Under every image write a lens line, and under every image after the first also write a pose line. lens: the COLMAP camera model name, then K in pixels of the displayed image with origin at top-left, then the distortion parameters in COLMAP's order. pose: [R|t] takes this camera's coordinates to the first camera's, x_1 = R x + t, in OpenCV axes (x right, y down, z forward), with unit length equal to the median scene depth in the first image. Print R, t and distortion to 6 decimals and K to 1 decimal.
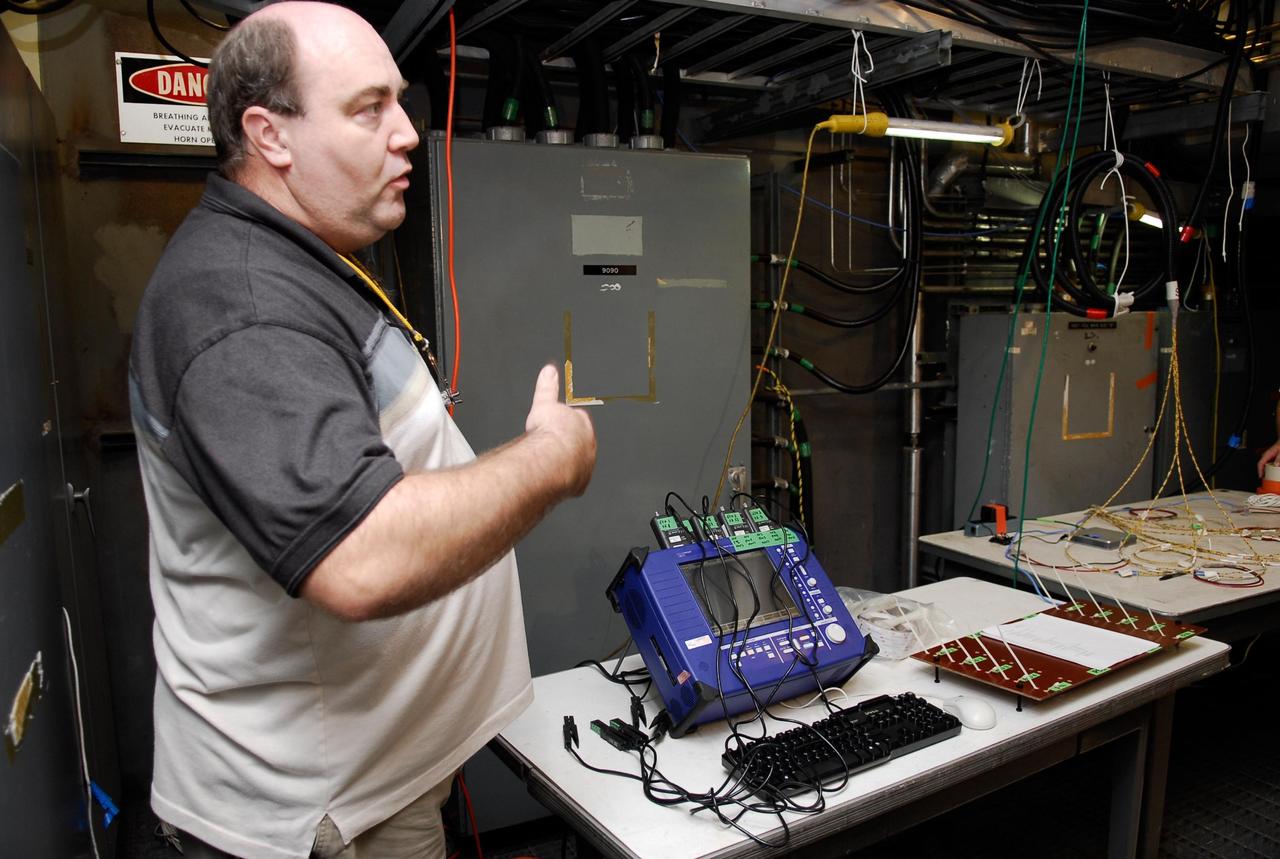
lens RADIAL K [[990.5, 0, 638.9], [0, 990.5, 429.7], [0, 0, 1]] dist [-0.025603, -0.031665]
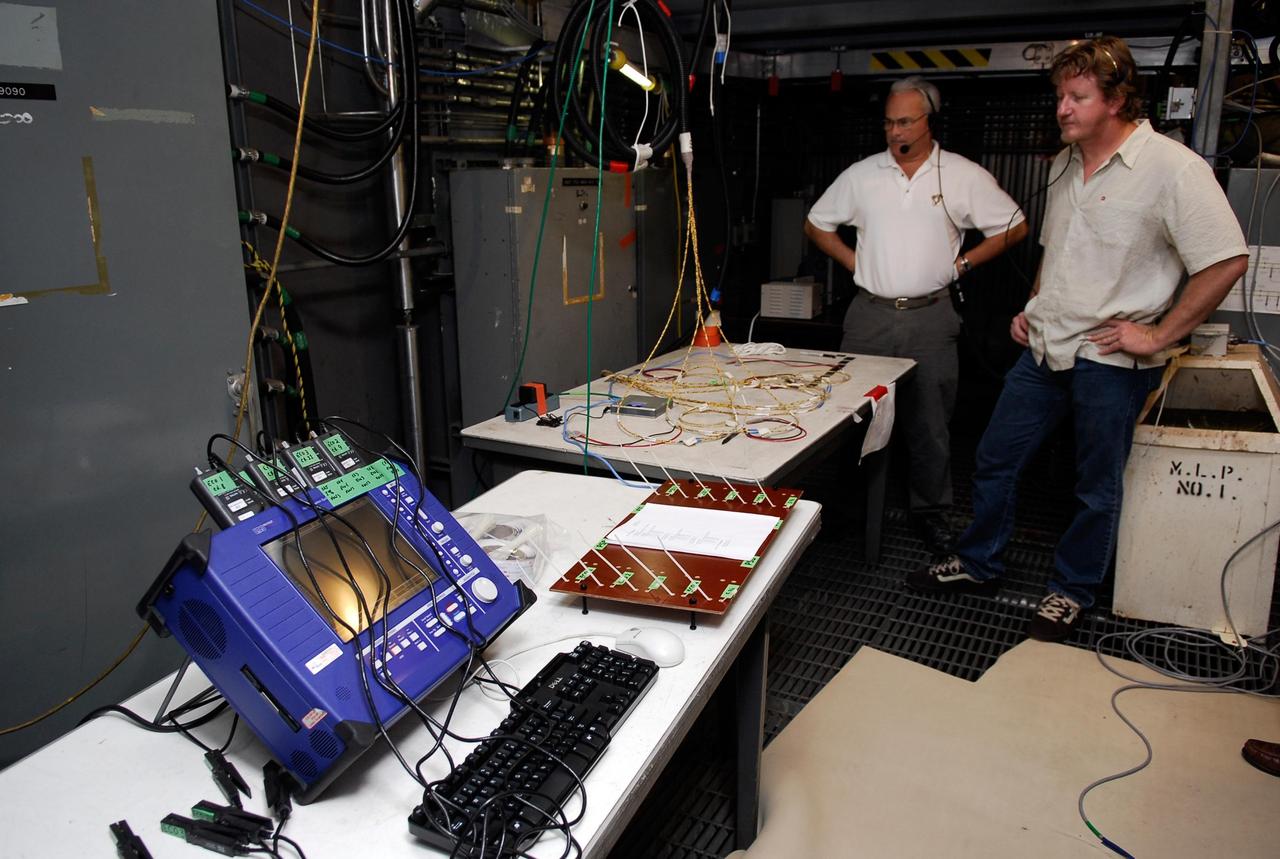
lens RADIAL K [[990.5, 0, 684.1], [0, 990.5, 439.3], [0, 0, 1]] dist [-0.025603, -0.031665]
pose [[0.806429, -0.145075, 0.573259, -0.065808], [0.062663, 0.984945, 0.161110, -0.013107], [-0.588001, -0.094001, 0.803379, 0.223356]]
